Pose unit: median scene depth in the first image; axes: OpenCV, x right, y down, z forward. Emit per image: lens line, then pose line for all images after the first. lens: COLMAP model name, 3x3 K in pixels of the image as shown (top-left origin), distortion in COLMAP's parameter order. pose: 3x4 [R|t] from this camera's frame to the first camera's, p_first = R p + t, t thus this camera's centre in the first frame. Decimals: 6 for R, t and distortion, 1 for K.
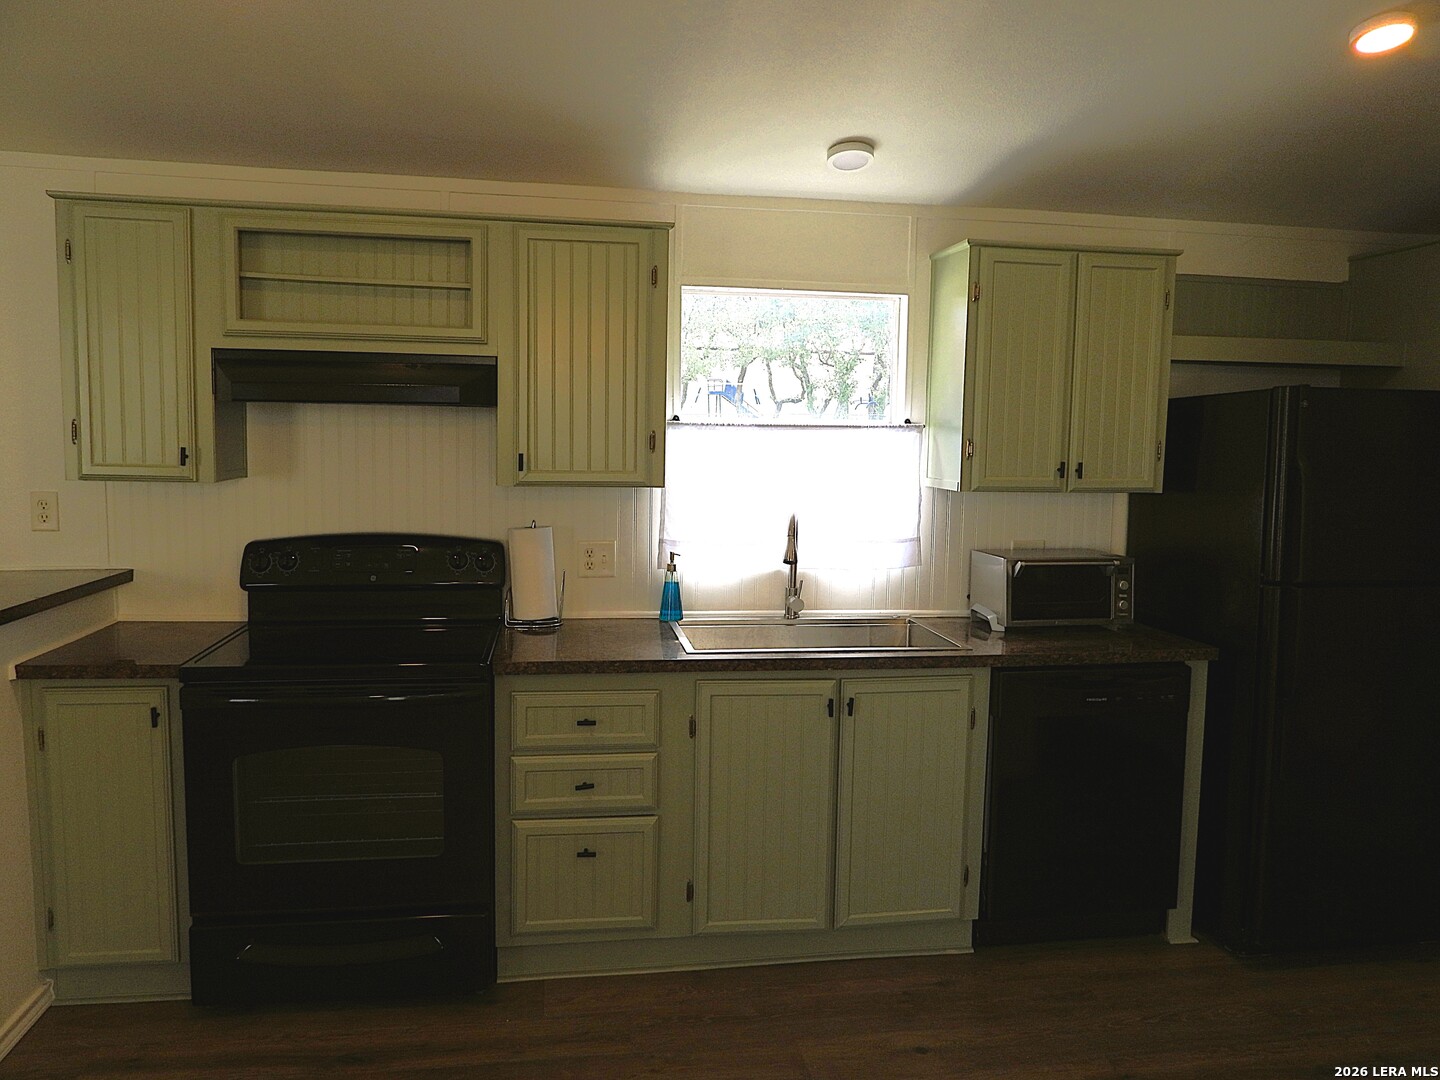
lens RADIAL K [[1032.0, 0, 722.2], [0, 1032.0, 537.0], [0, 0, 1]] dist [-0.019163, 0.006019]
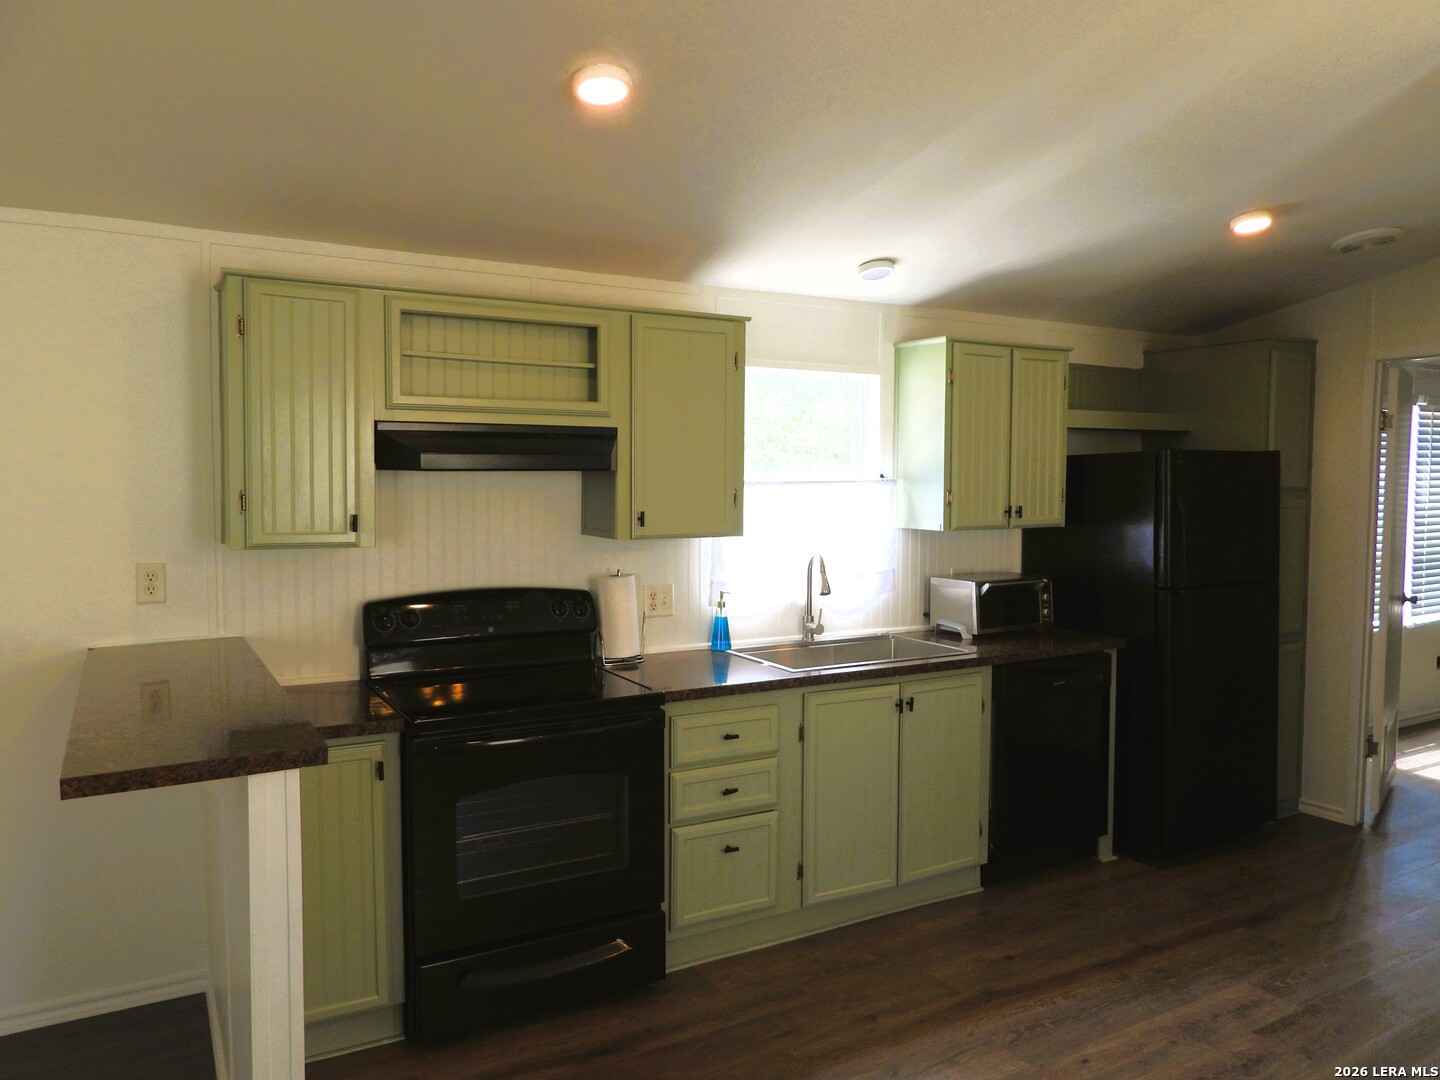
lens RADIAL K [[1032.0, 0, 707.9], [0, 1032.0, 542.3], [0, 0, 1]] dist [-0.019163, 0.006019]
pose [[0.937864, -0.038405, 0.344872, -0.492821], [0.050593, 0.998370, -0.026407, -0.011558], [-0.343296, 0.042214, 0.938278, -0.099051]]
